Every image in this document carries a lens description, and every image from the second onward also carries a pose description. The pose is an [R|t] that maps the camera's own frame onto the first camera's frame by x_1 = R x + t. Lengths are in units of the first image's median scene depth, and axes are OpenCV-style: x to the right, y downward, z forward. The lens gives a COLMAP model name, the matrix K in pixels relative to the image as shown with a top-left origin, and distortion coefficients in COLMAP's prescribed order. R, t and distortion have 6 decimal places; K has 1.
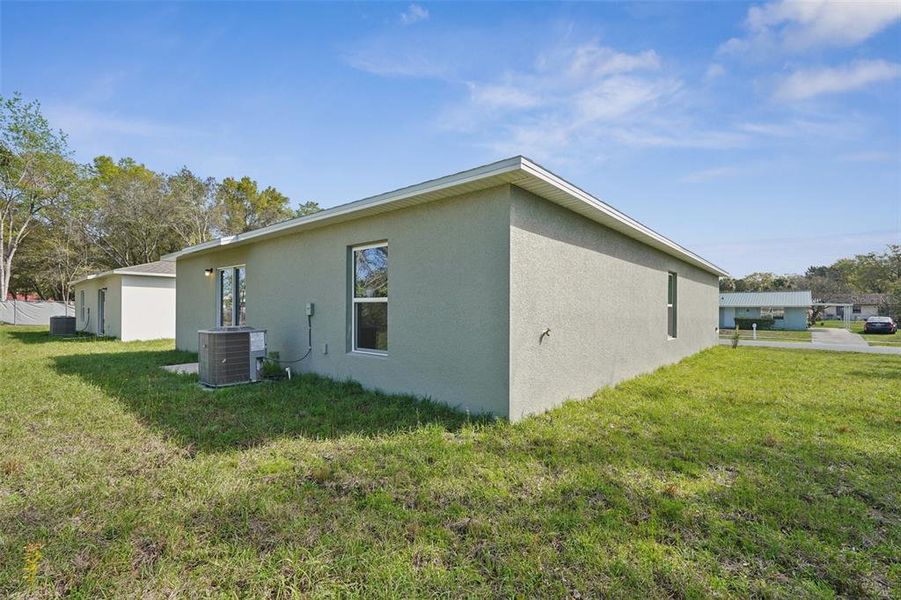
lens RADIAL K [[404.8, 0, 451.5], [0, 404.8, 306.4], [0, 0, 1]] dist [-0.001376, -0.000016]
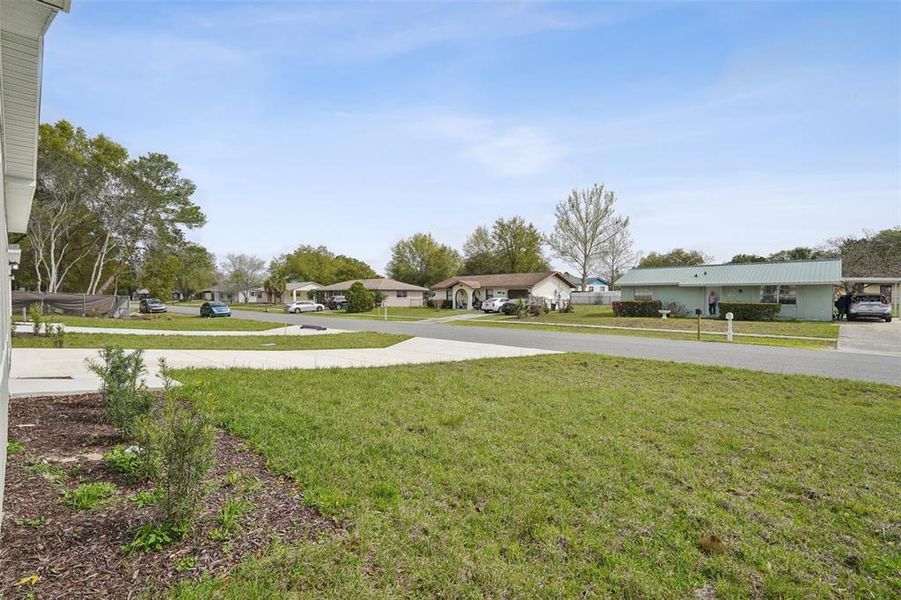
lens RADIAL K [[404.8, 0, 451.5], [0, 404.8, 306.4], [0, 0, 1]] dist [-0.001376, -0.000016]
pose [[0.998603, -0.008463, -0.052150, 0.394471], [0.010174, 0.999416, 0.032629, 0.011999], [0.051843, -0.033114, 0.998106, 0.422728]]
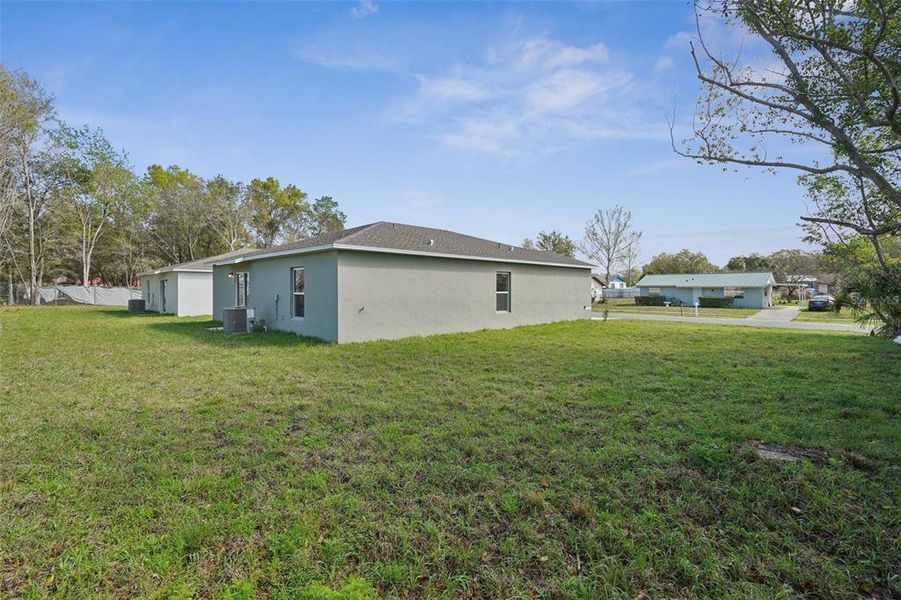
lens RADIAL K [[410.1, 0, 448.5], [0, 410.1, 286.2], [0, 0, 1]] dist [-0.002616, -0.000165]
pose [[0.996943, -0.006568, -0.077853, 0.141916], [0.006728, 0.999976, 0.001792, -0.010088], [0.077840, -0.002310, 0.996963, -0.205984]]
